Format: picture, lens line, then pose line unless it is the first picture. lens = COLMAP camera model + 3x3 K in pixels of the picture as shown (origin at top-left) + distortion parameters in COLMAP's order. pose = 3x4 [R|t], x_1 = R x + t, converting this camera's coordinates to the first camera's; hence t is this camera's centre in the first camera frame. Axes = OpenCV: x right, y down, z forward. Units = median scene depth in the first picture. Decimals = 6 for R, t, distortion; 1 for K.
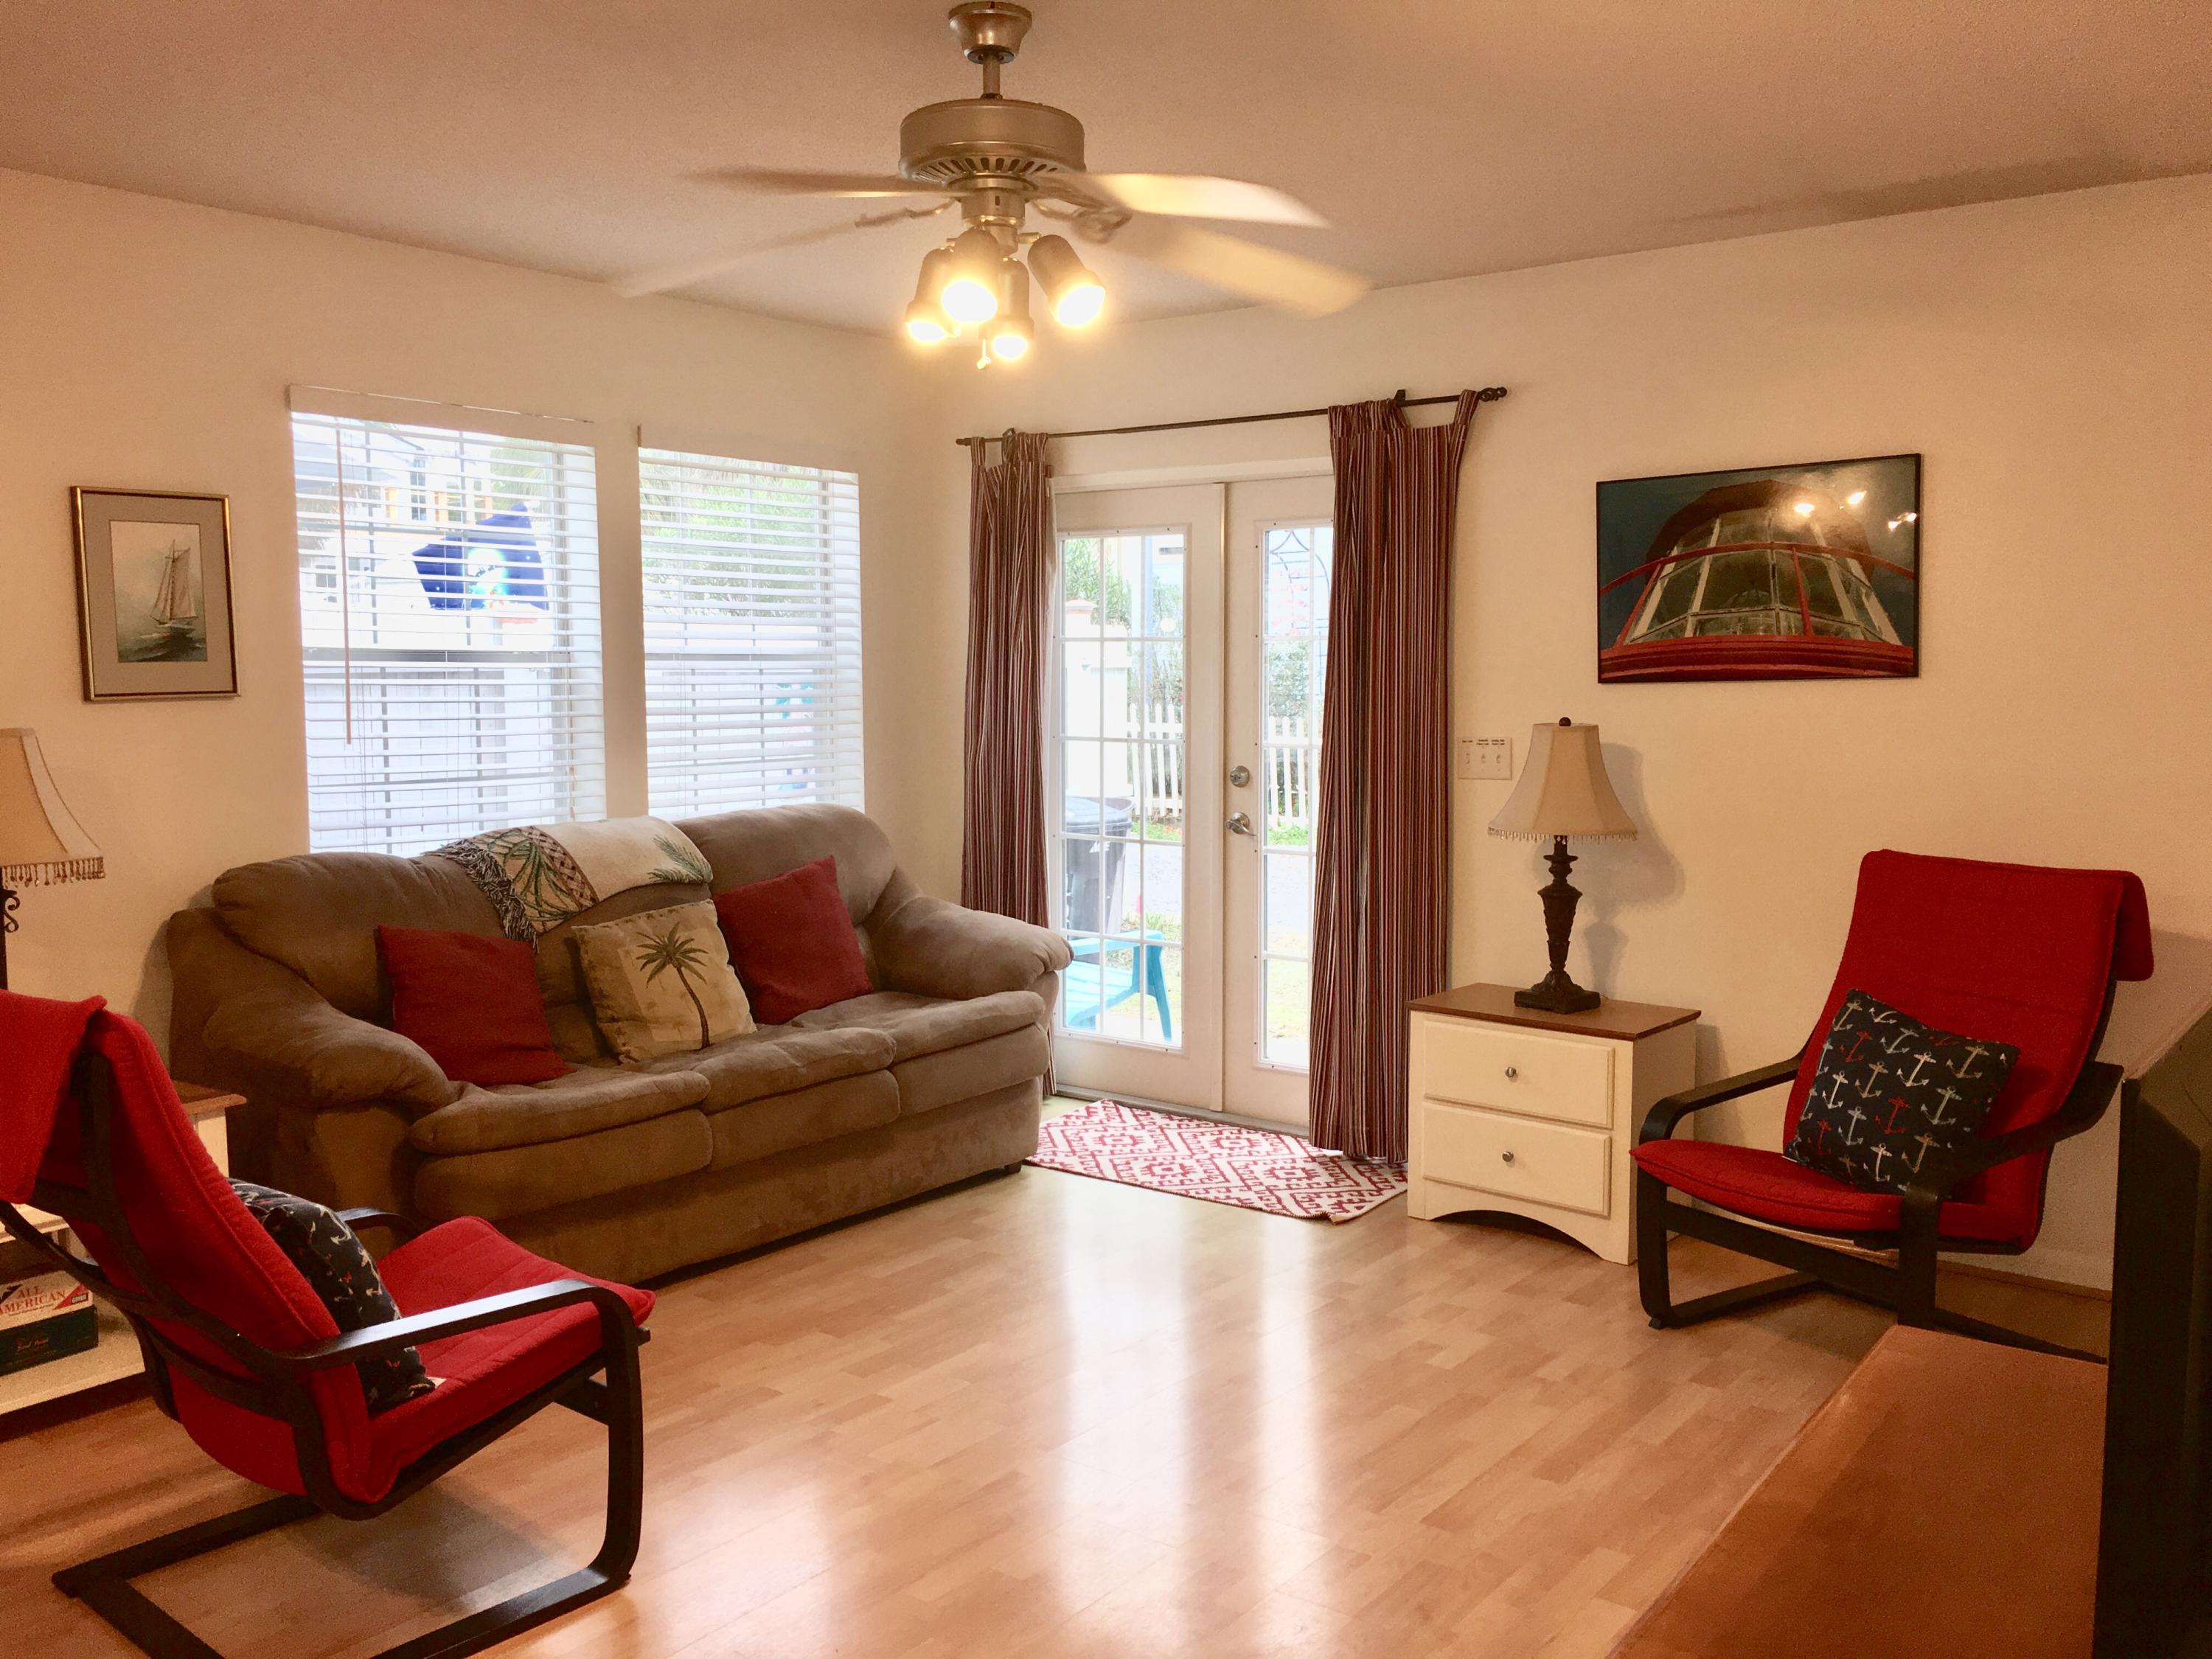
lens RADIAL K [[1877.5, 0, 1114.4], [0, 1877.5, 816.0], [0, 0, 1]] dist [0.094843, -0.140093]
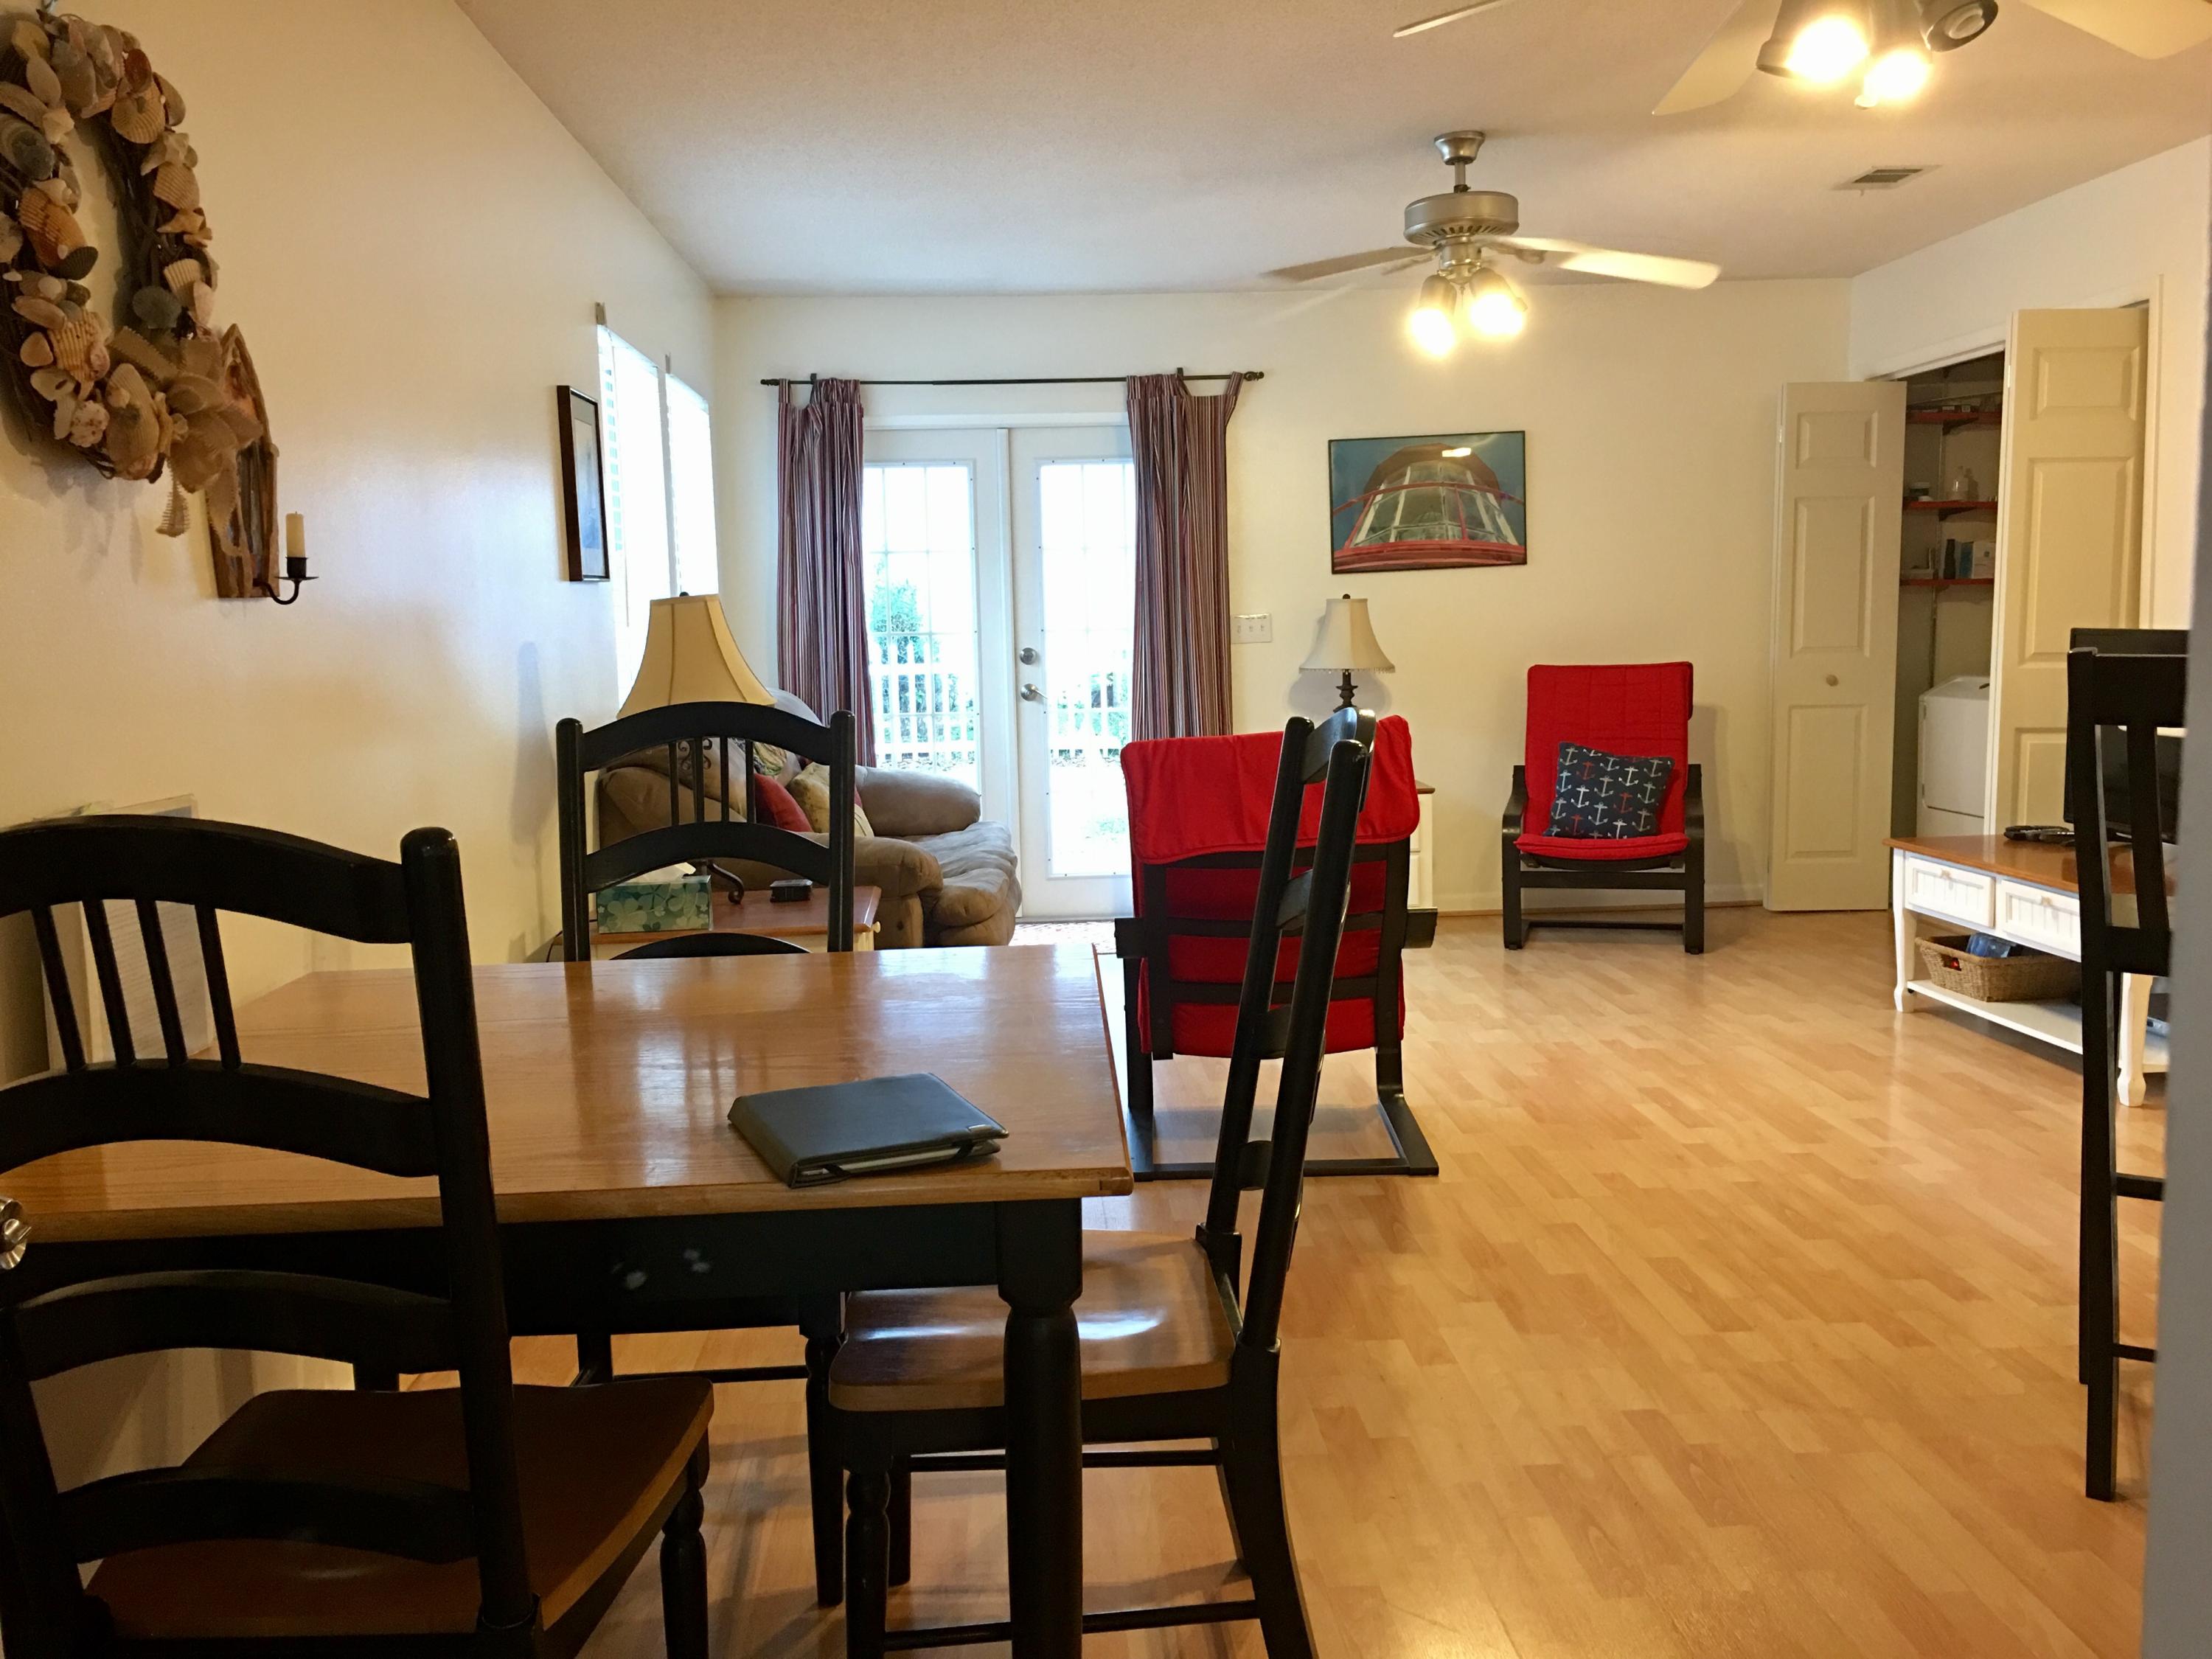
lens RADIAL K [[1877.5, 0, 1114.4], [0, 1877.5, 816.0], [0, 0, 1]] dist [0.094843, -0.140093]
pose [[0.773860, -0.081262, 0.628122, -0.809405], [0.074844, 0.996519, 0.036714, 0.052412], [-0.628919, 0.018600, 0.777248, -0.055481]]
